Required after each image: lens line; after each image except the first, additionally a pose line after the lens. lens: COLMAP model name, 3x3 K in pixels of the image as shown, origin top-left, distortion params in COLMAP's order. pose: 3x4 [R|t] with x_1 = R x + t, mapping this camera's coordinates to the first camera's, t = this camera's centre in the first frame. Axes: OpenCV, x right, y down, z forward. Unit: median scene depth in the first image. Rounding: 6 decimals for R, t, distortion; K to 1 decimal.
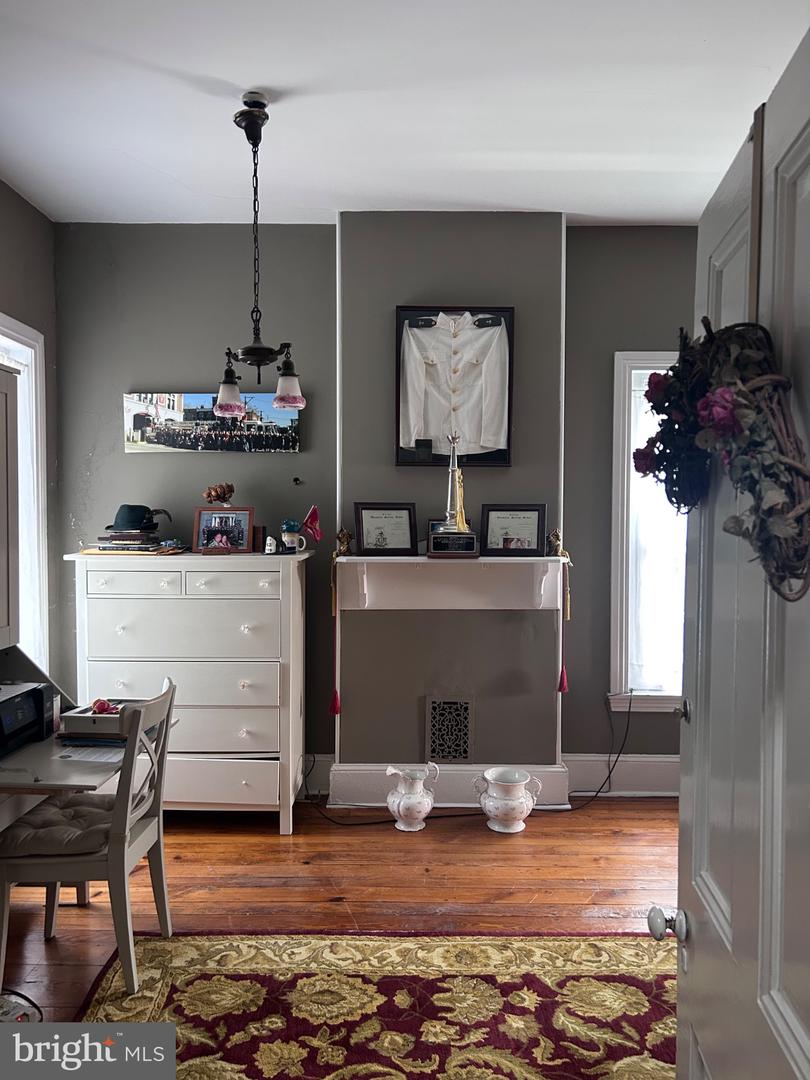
lens RADIAL K [[803.1, 0, 406.8], [0, 803.1, 543.5], [0, 0, 1]] dist [0.096473, -0.102044]
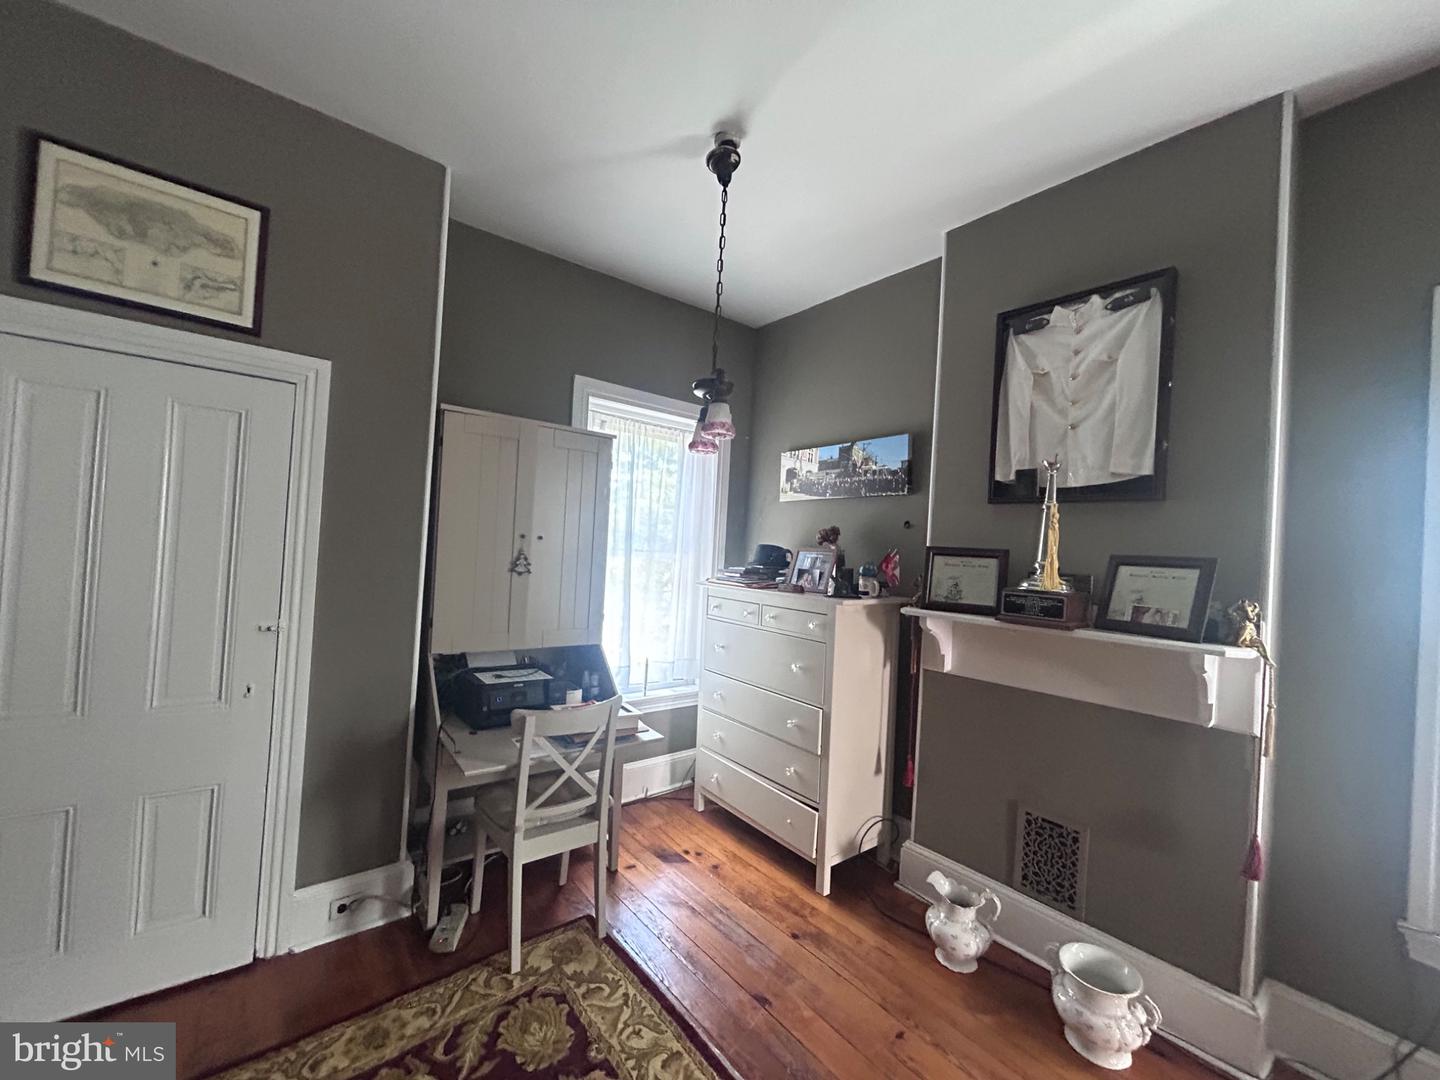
lens RADIAL K [[575.5, 0, 723.3], [0, 575.5, 543.1], [0, 0, 1]] dist [-0.001312, 0.000815]
pose [[0.634347, 0.022318, -0.772726, 0.271802], [-0.079132, 0.996207, -0.036189, -0.014542], [0.768988, 0.084104, 0.633707, 0.426659]]
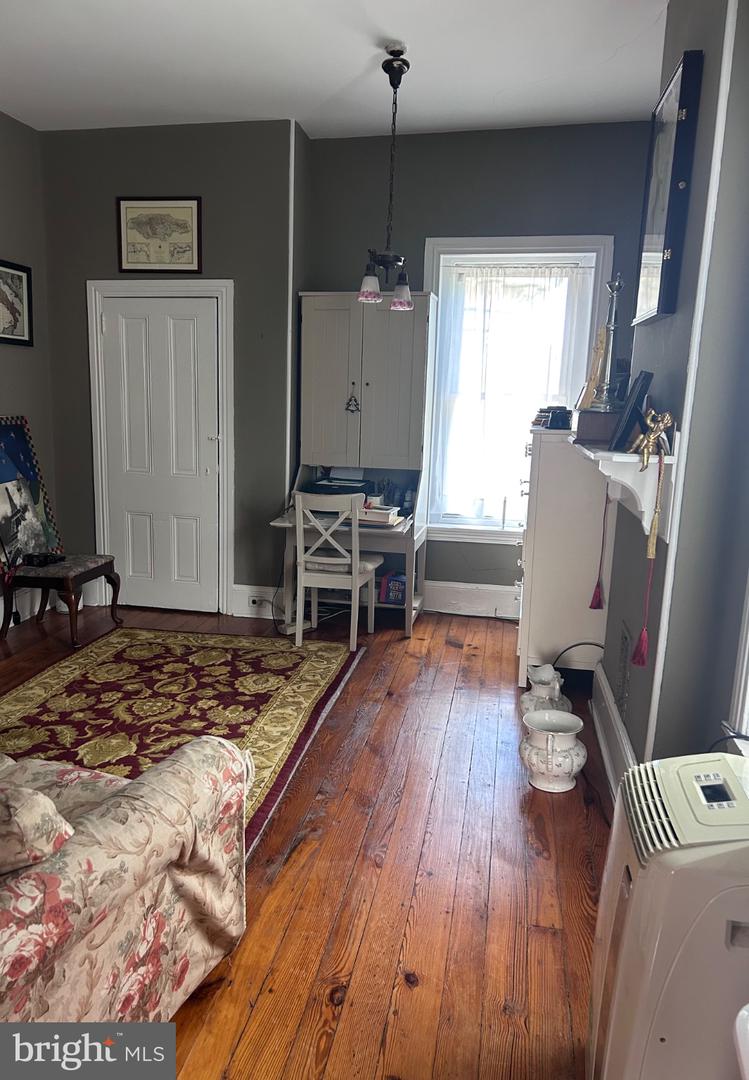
lens RADIAL K [[805.6, 0, 349.4], [0, 805.6, 545.8], [0, 0, 1]] dist [0.055884, -0.002242]
pose [[-0.190890, 0.181540, -0.964678, 0.861293], [-0.059473, 0.978805, 0.195967, -0.025739], [0.979808, 0.094780, -0.176048, 0.891497]]
